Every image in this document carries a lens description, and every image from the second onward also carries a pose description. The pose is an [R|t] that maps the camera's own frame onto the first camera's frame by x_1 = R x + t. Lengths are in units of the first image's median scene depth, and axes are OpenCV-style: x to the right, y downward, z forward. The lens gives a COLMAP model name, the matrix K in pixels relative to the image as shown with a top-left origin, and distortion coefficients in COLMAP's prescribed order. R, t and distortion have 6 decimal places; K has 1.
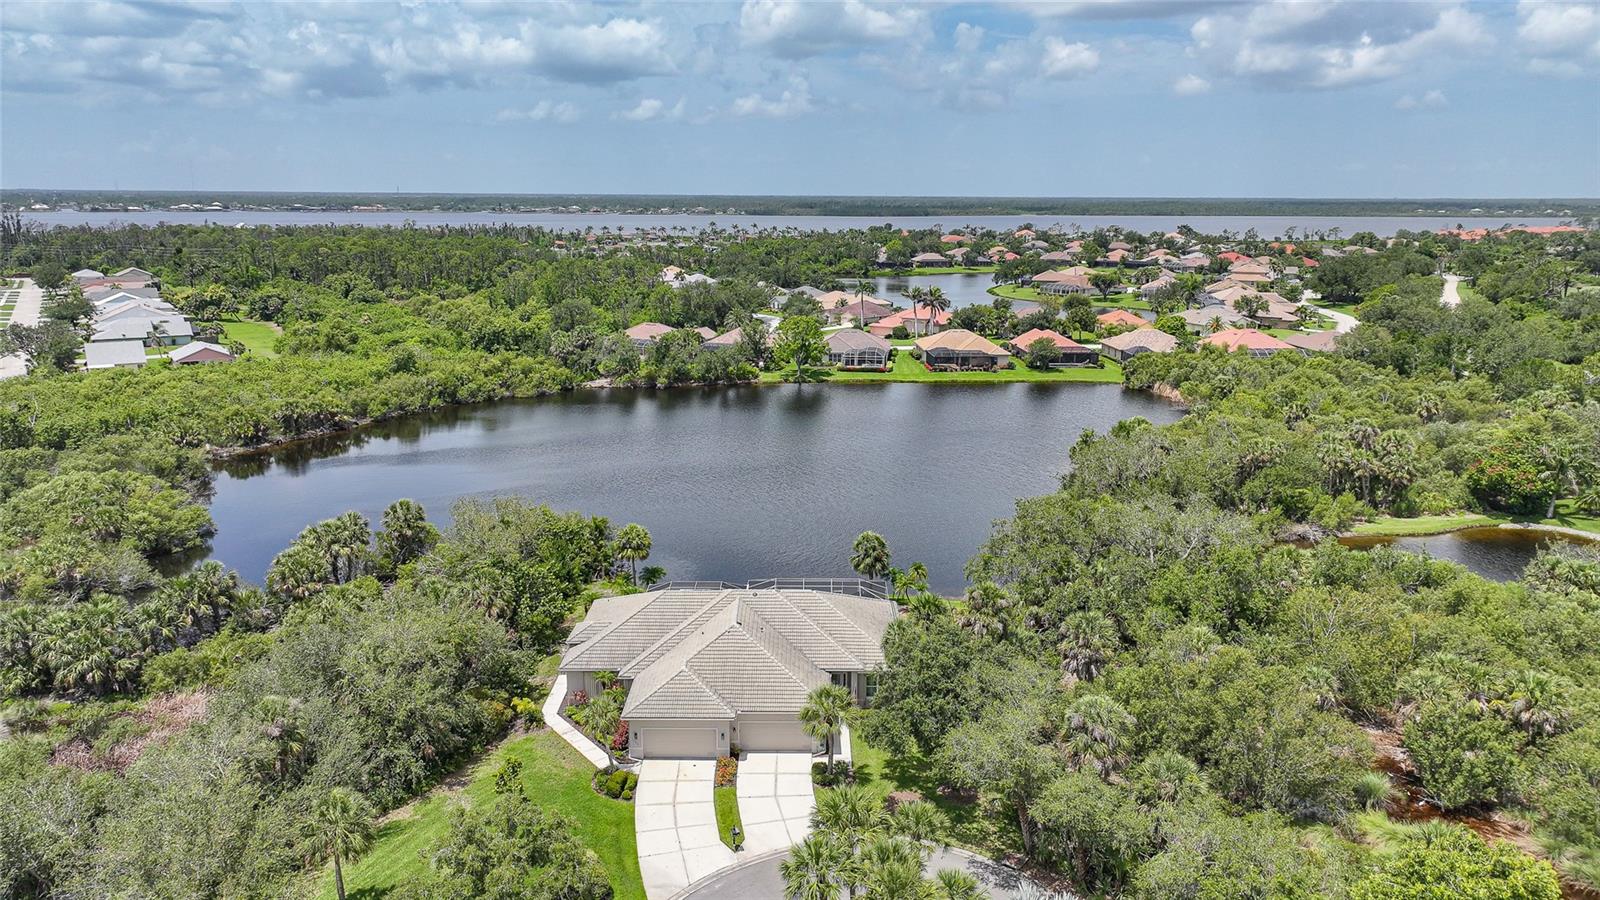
lens RADIAL K [[1130.1, 0, 791.6], [0, 1130.1, 441.1], [0, 0, 1]] dist [-0.011893, 0.024918]
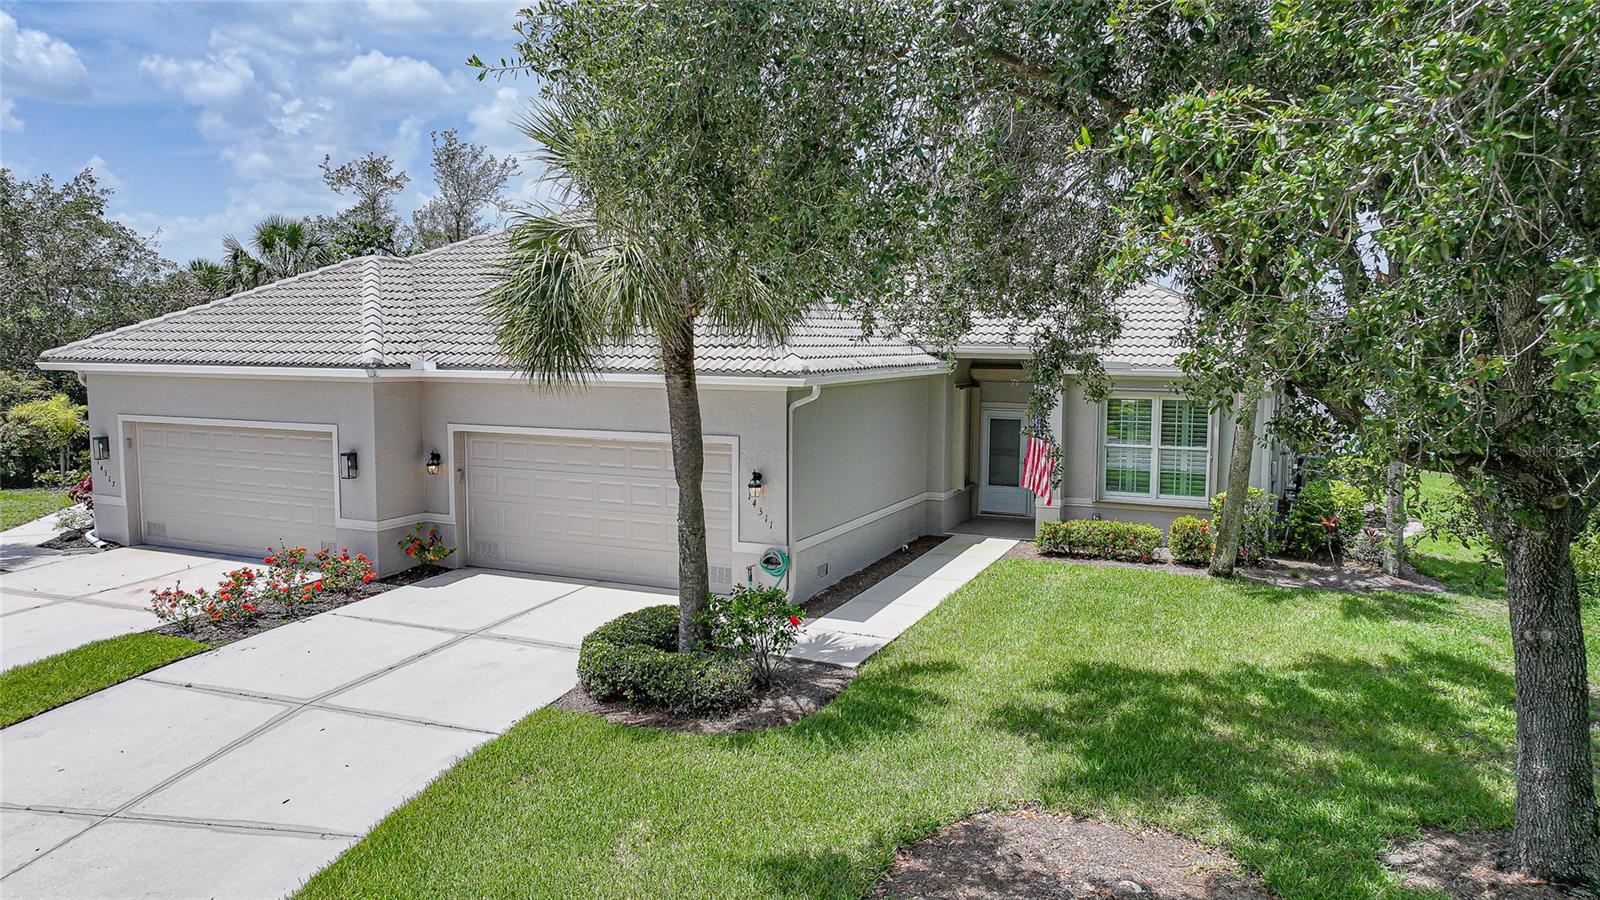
lens RADIAL K [[1130.1, 0, 802.8], [0, 1130.1, 441.6], [0, 0, 1]] dist [-0.011893, 0.024918]
pose [[0.915195, 0.042569, -0.400758, 0.068143], [-0.092628, 0.990003, -0.106371, 0.163958], [0.392223, 0.134472, 0.909988, 0.497440]]
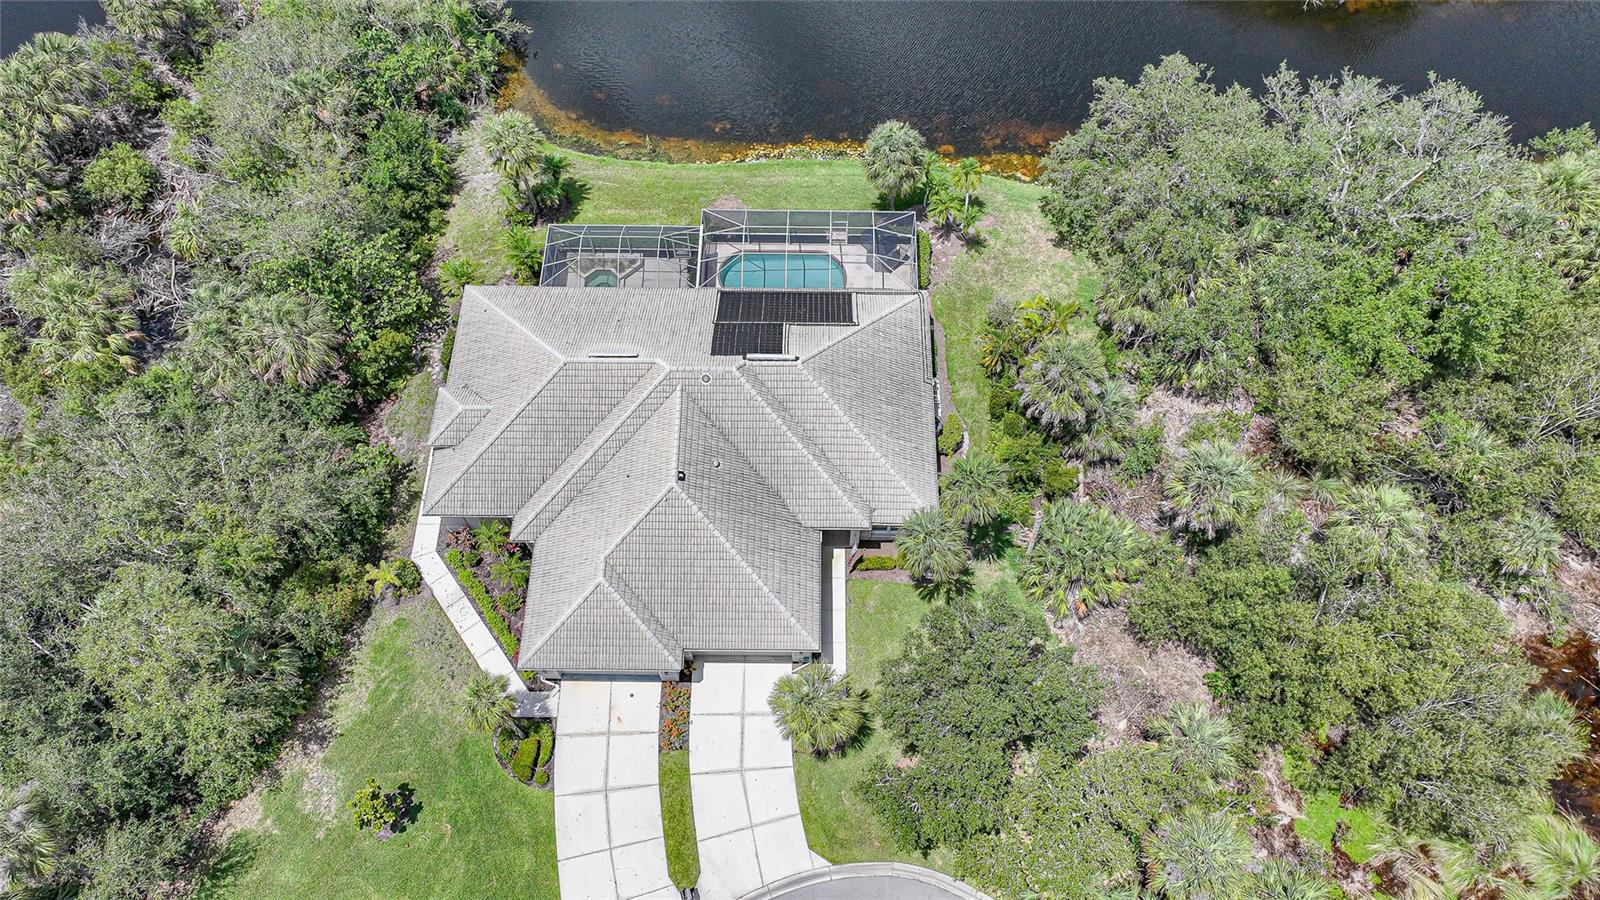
lens RADIAL K [[1130.1, 0, 789.6], [0, 1130.1, 455.3], [0, 0, 1]] dist [-0.011893, 0.024918]
pose [[0.999964, 0.000136, -0.008453, 0.013473], [0.006258, 0.660272, 0.751001, -0.218323], [0.005683, -0.751027, 0.660247, 0.379558]]
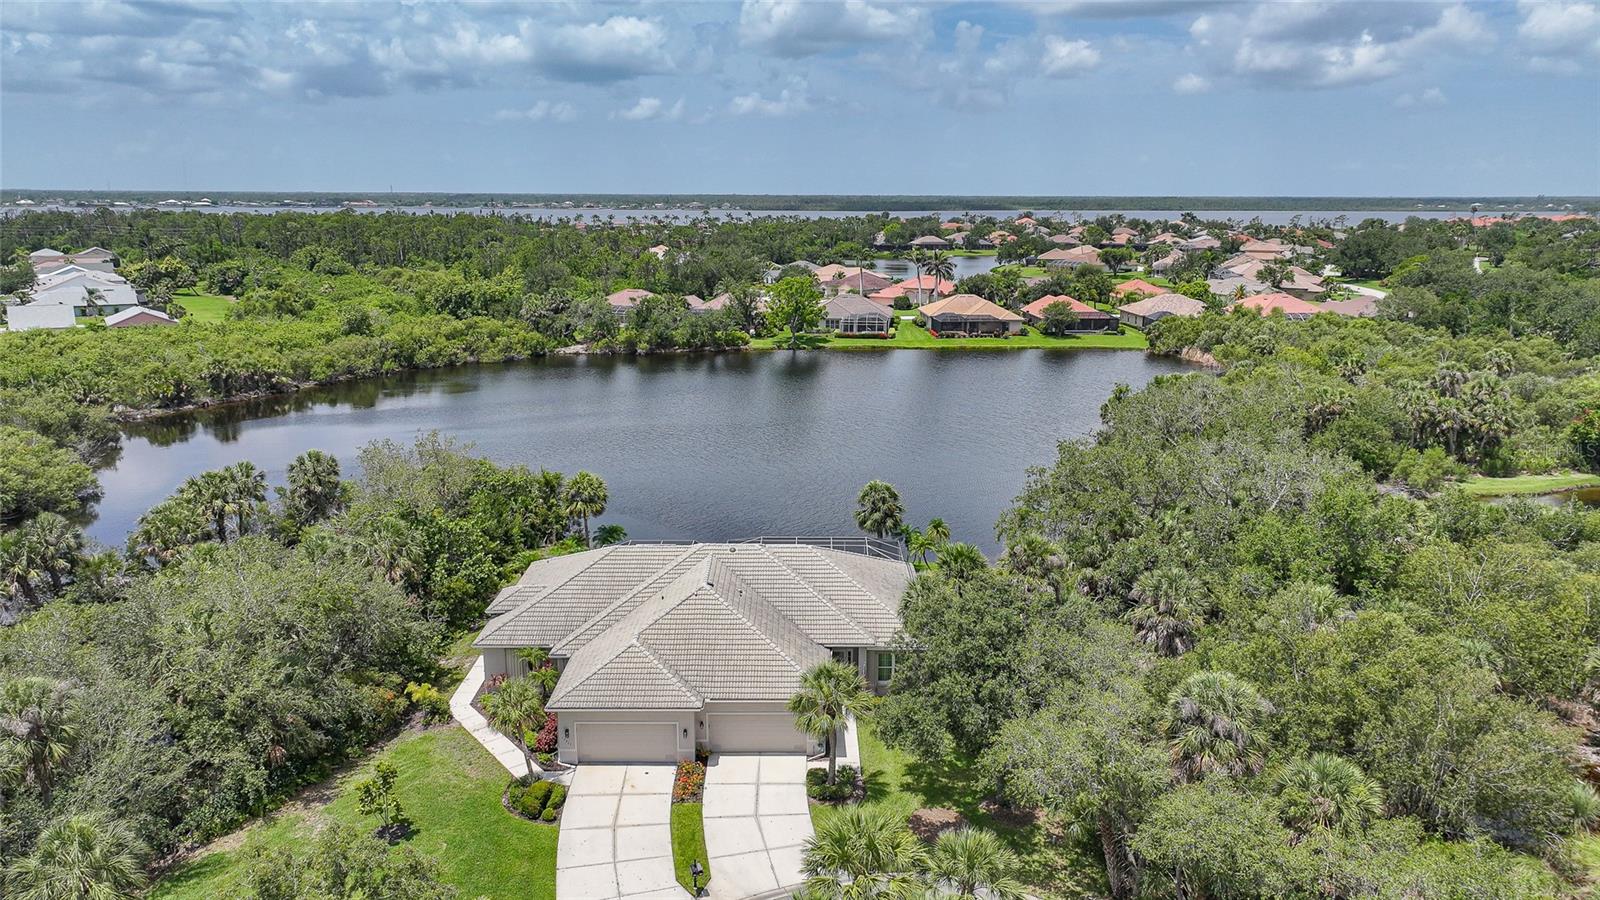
lens RADIAL K [[1130.1, 0, 795.8], [0, 1130.1, 439.3], [0, 0, 1]] dist [-0.011893, 0.024918]
pose [[0.999974, -0.001103, 0.007127, 0.003590], [0.001118, 0.999997, -0.002032, 0.043093], [-0.007125, 0.002040, 0.999973, 0.158678]]
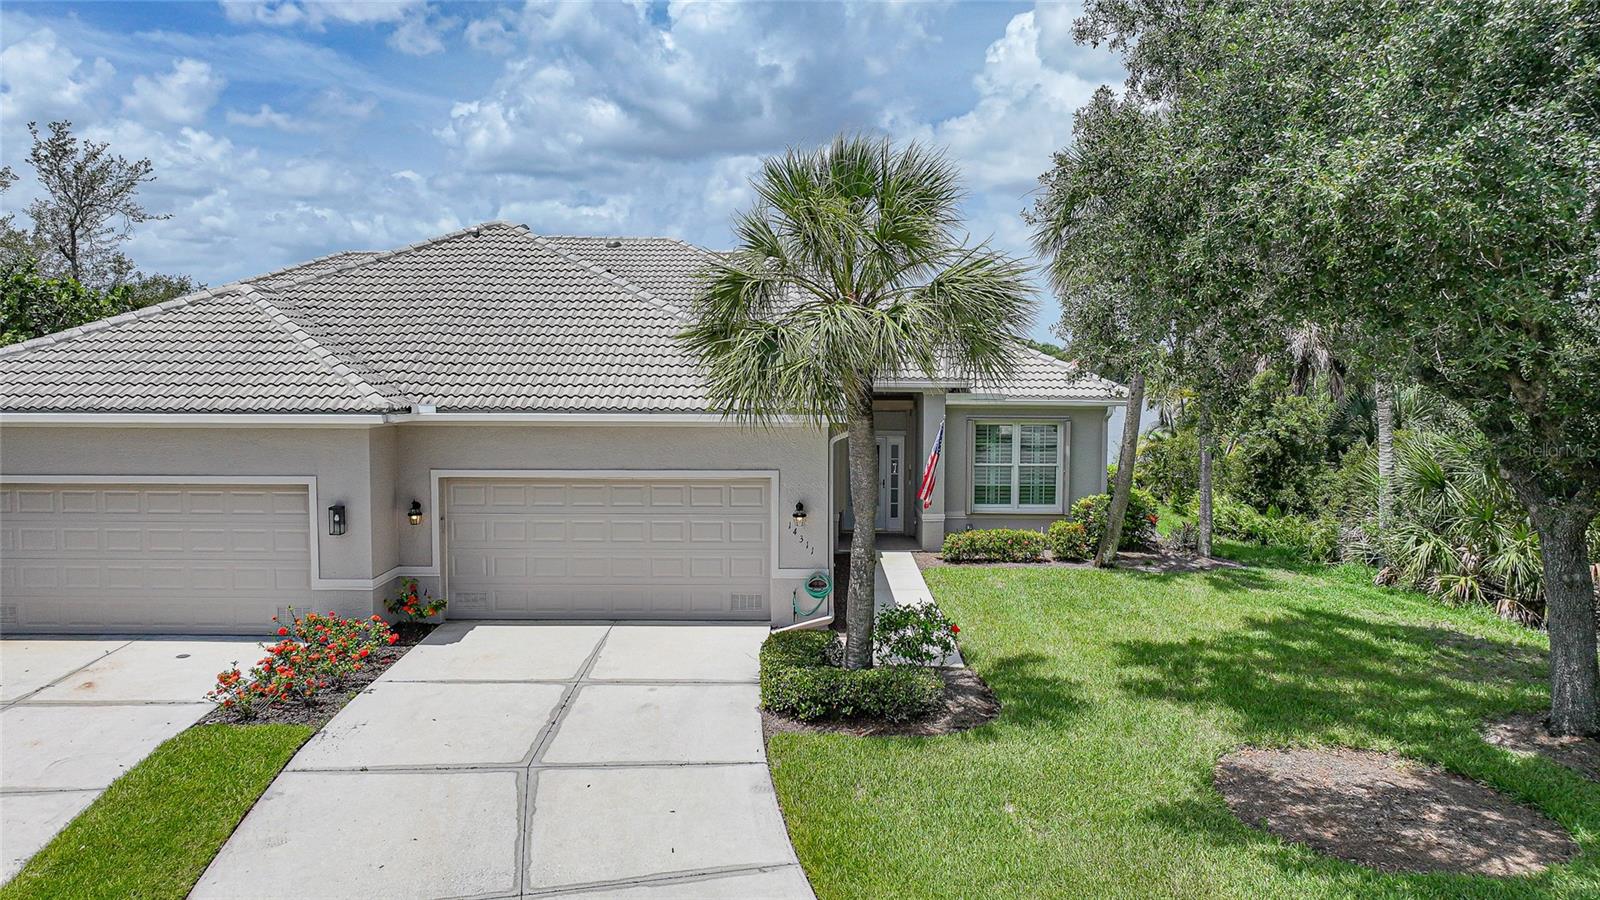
lens RADIAL K [[1130.1, 0, 806.7], [0, 1130.1, 449.9], [0, 0, 1]] dist [-0.011893, 0.024918]
pose [[0.999919, 0.003844, 0.012140, 0.013484], [-0.002137, 0.990482, -0.137629, 0.166716], [-0.012553, 0.137592, 0.990409, 0.475567]]
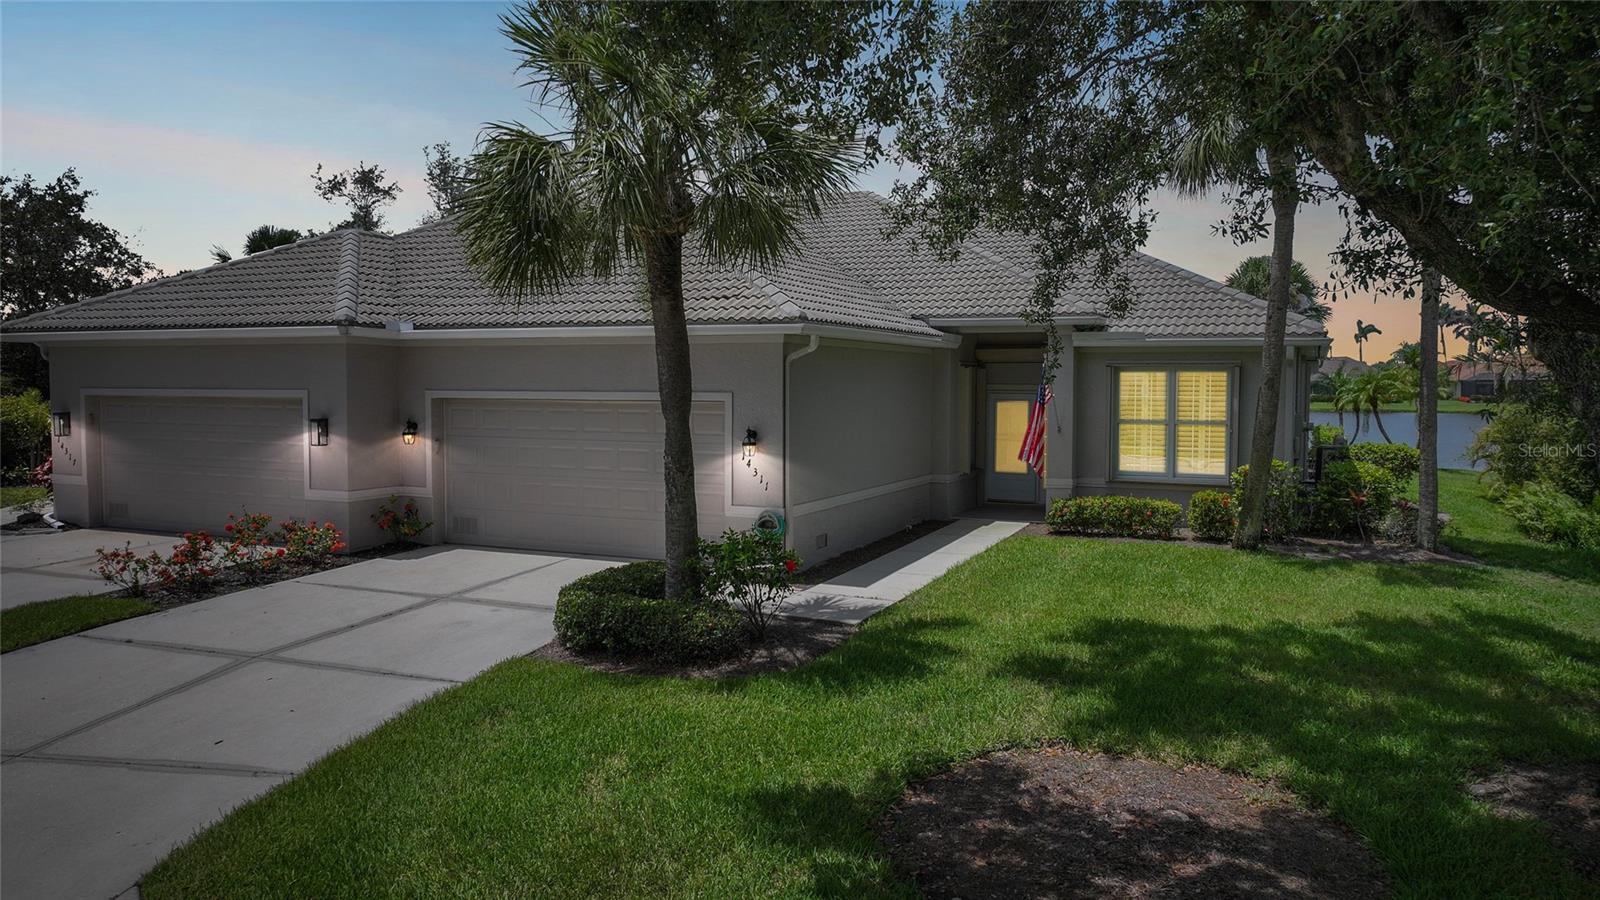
lens RADIAL K [[1130.1, 0, 802.5], [0, 1130.1, 445.6], [0, 0, 1]] dist [-0.011893, 0.024918]
pose [[0.915179, 0.026999, -0.402143, 0.065560], [-0.091484, 0.985627, -0.142022, 0.172109], [0.392528, 0.166765, 0.904495, 0.505962]]
